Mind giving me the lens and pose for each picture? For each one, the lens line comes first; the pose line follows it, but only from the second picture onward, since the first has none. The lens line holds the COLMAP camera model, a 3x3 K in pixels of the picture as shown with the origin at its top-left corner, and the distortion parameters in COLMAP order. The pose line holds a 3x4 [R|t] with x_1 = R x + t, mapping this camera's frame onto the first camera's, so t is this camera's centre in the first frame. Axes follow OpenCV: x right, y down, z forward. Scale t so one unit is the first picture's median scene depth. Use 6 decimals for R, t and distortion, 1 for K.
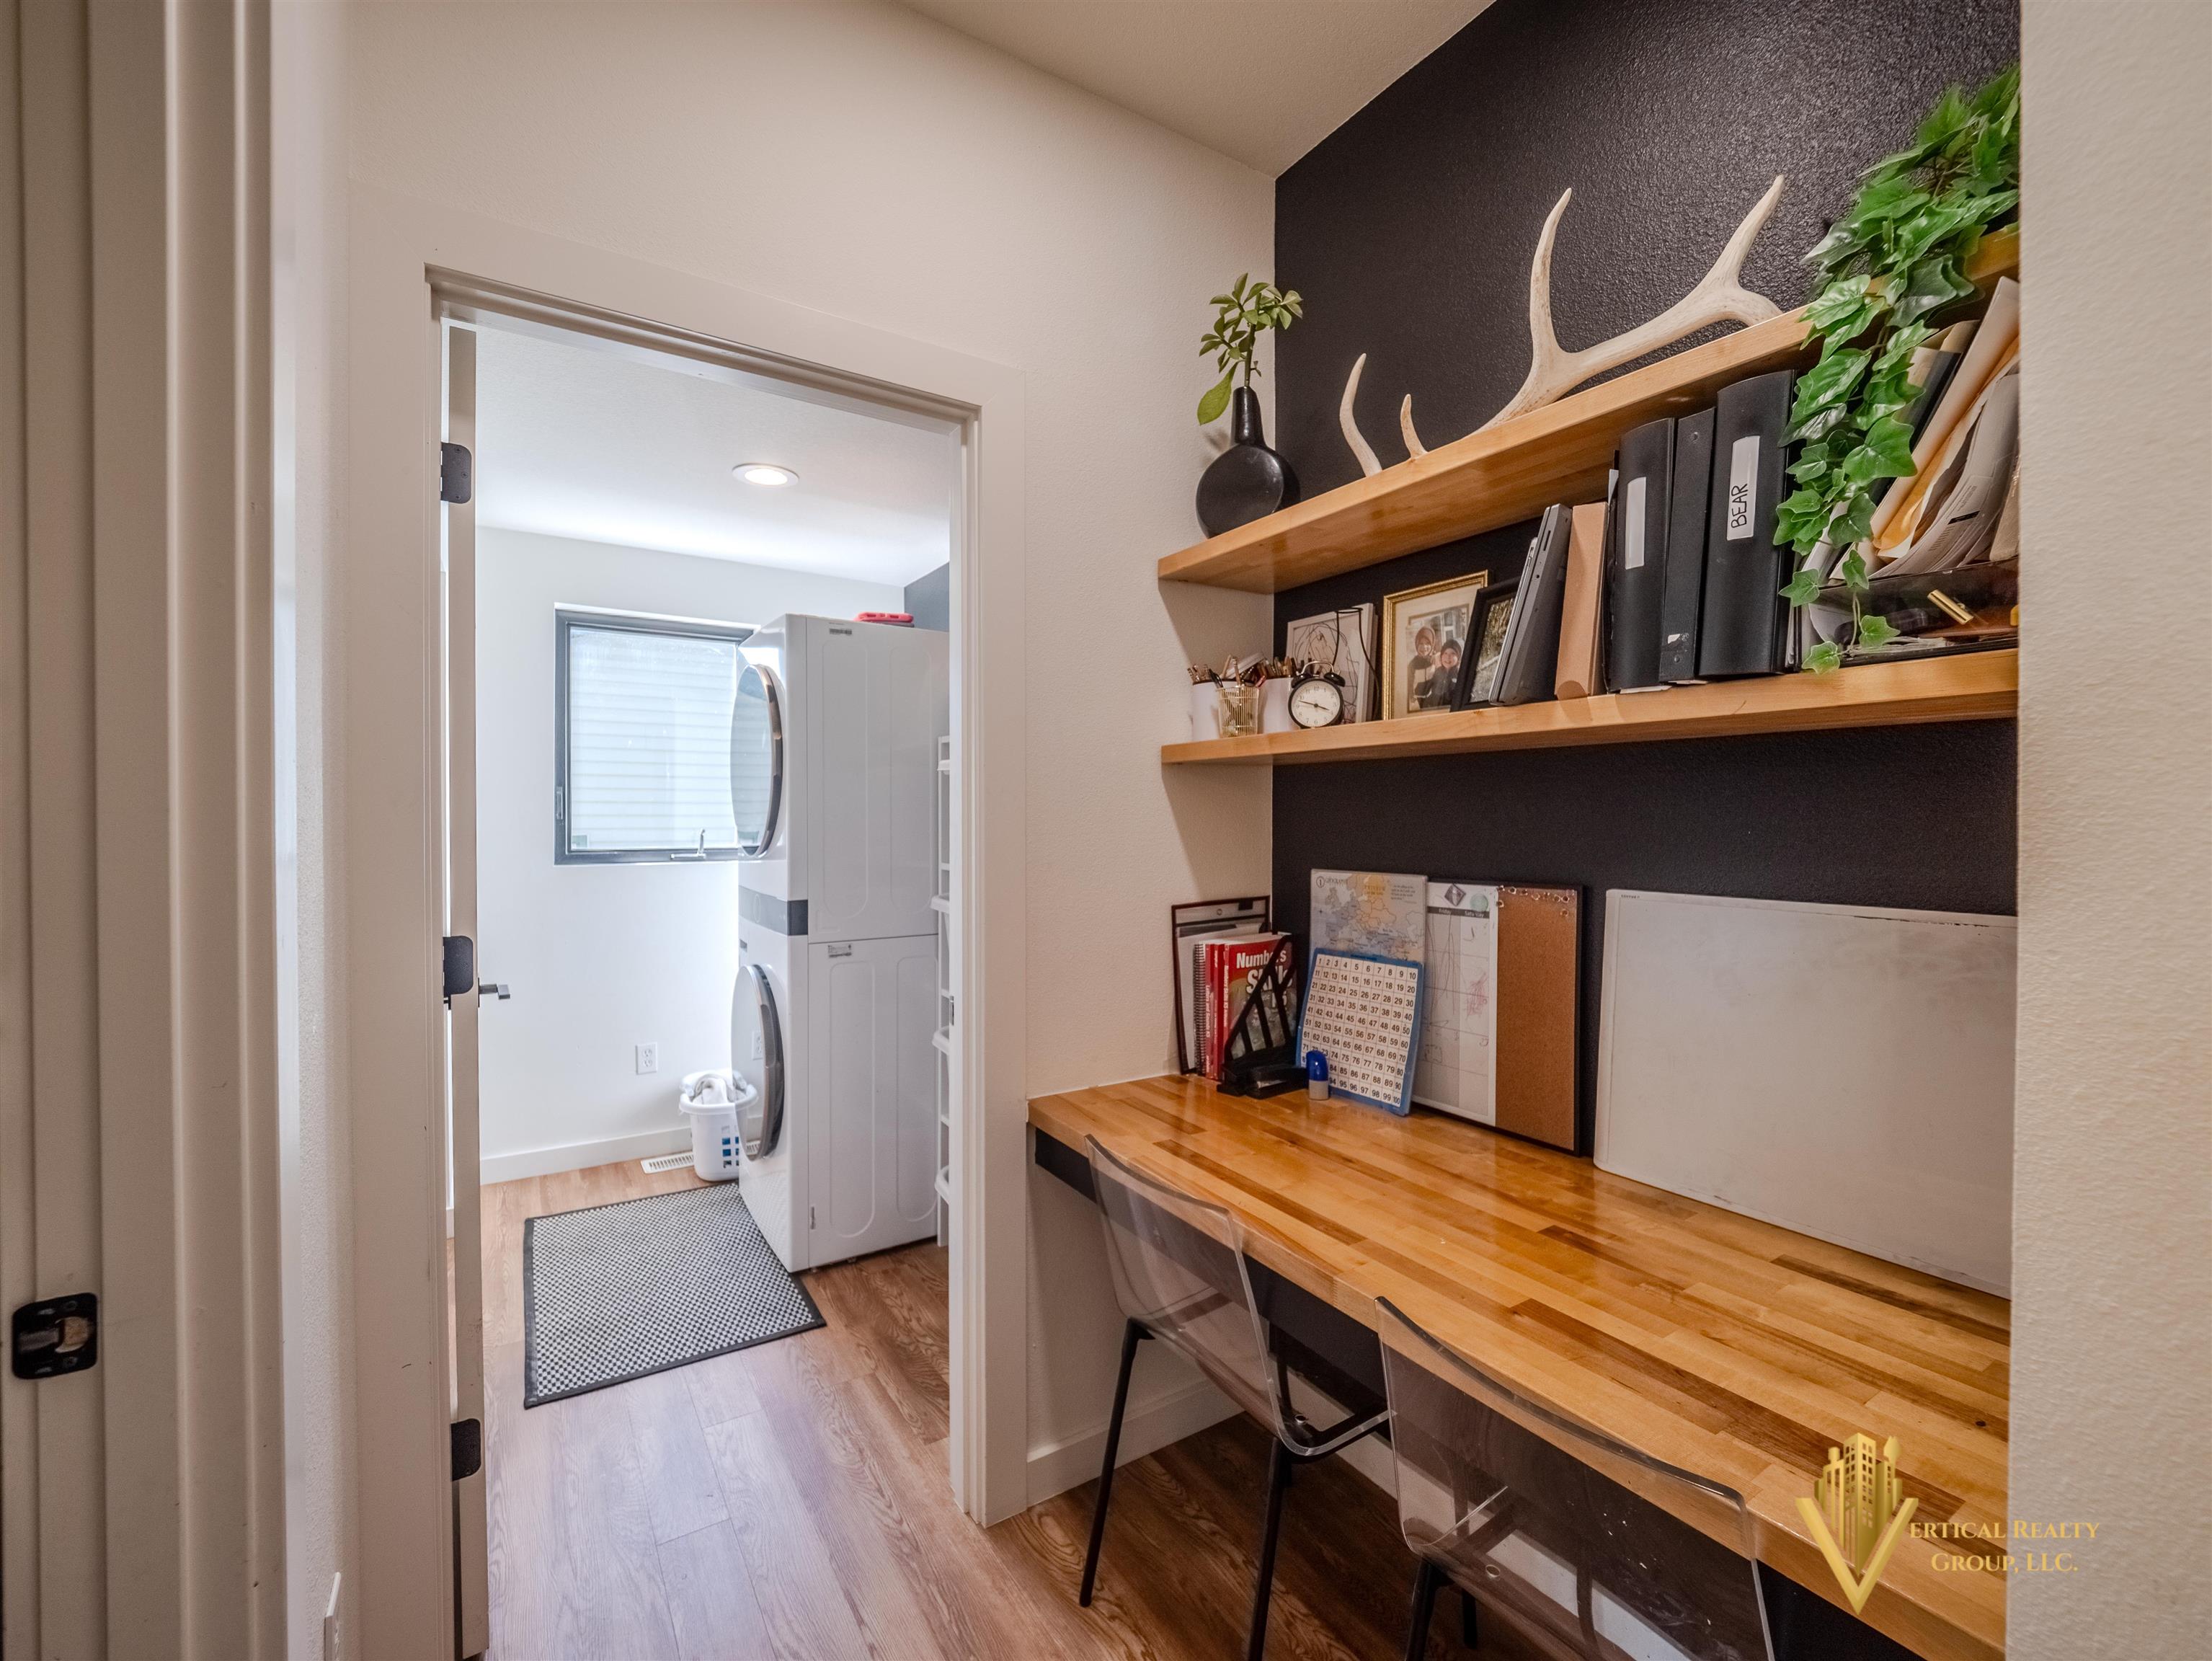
lens RADIAL K [[940.2, 0, 1103.4], [0, 940.2, 836.0], [0, 0, 1]] dist [-0.001306, -0.001171]
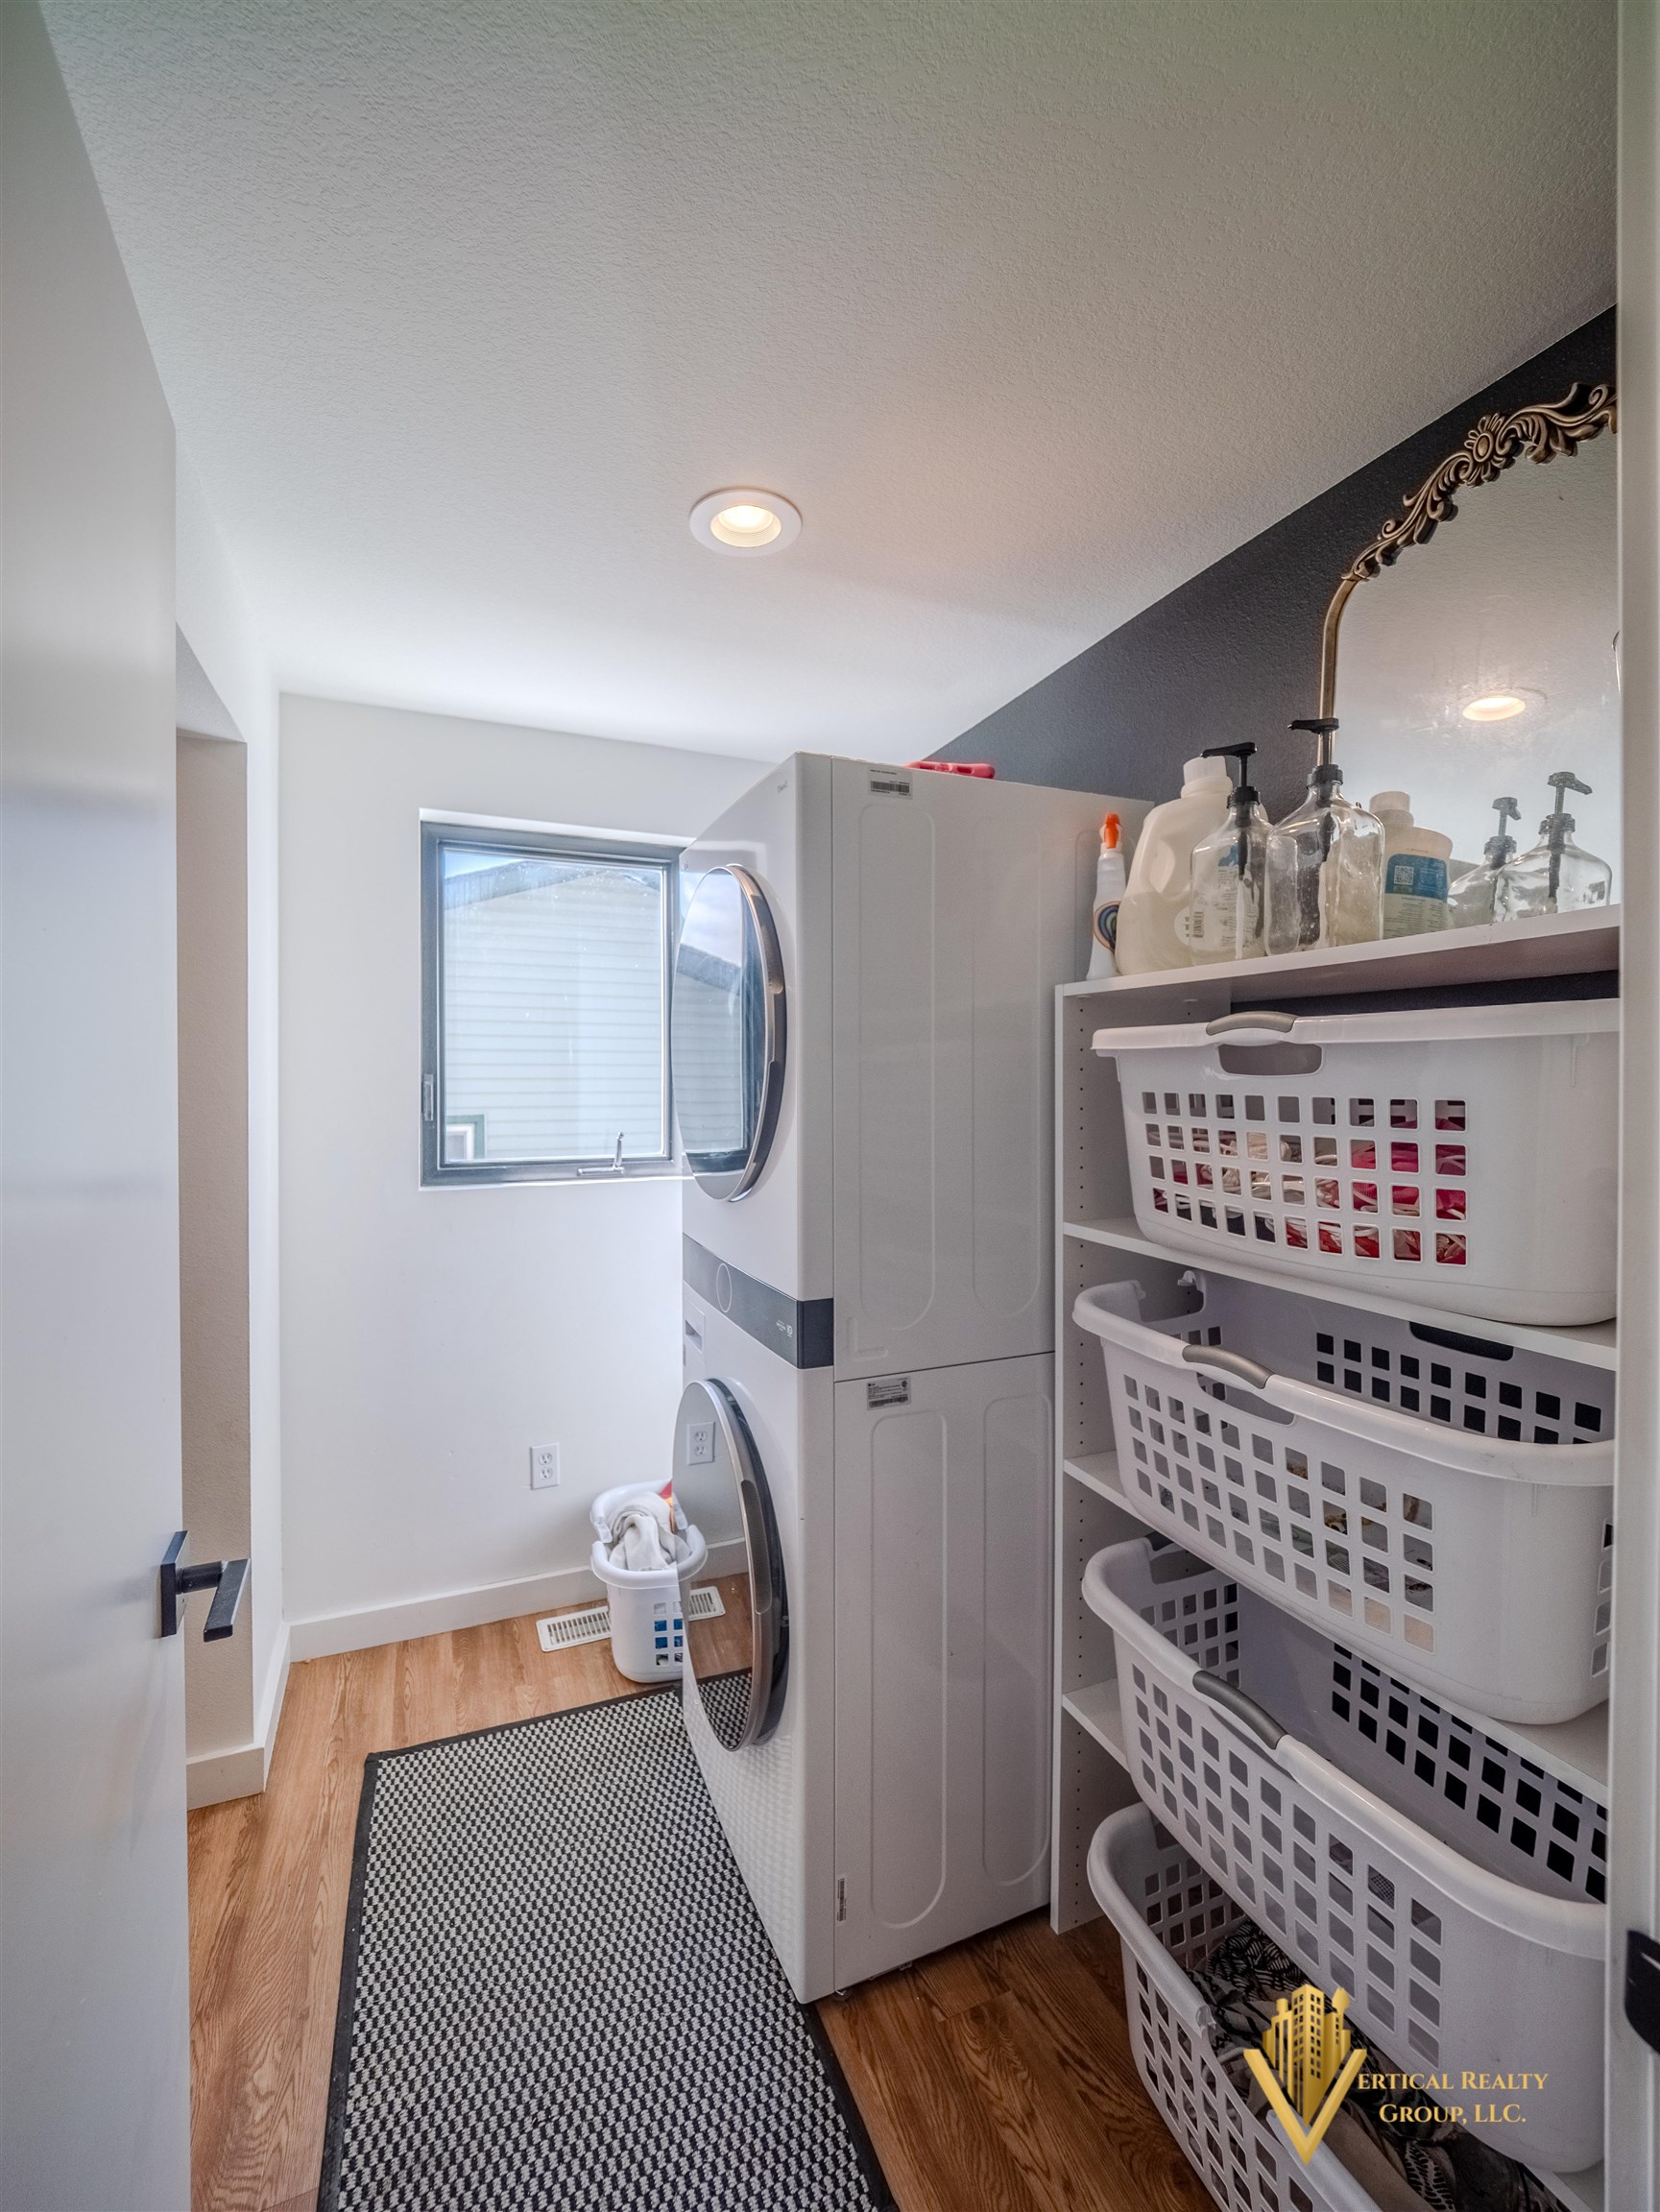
lens RADIAL K [[940.1, 0, 824.4], [0, 940.1, 1096.5], [0, 0, 1]] dist [-0.001306, -0.001171]
pose [[0.986907, -0.003997, -0.161241, -0.194232], [0.002990, 0.999974, -0.006488, -0.034514], [0.161263, 0.005921, 0.986894, 0.398819]]
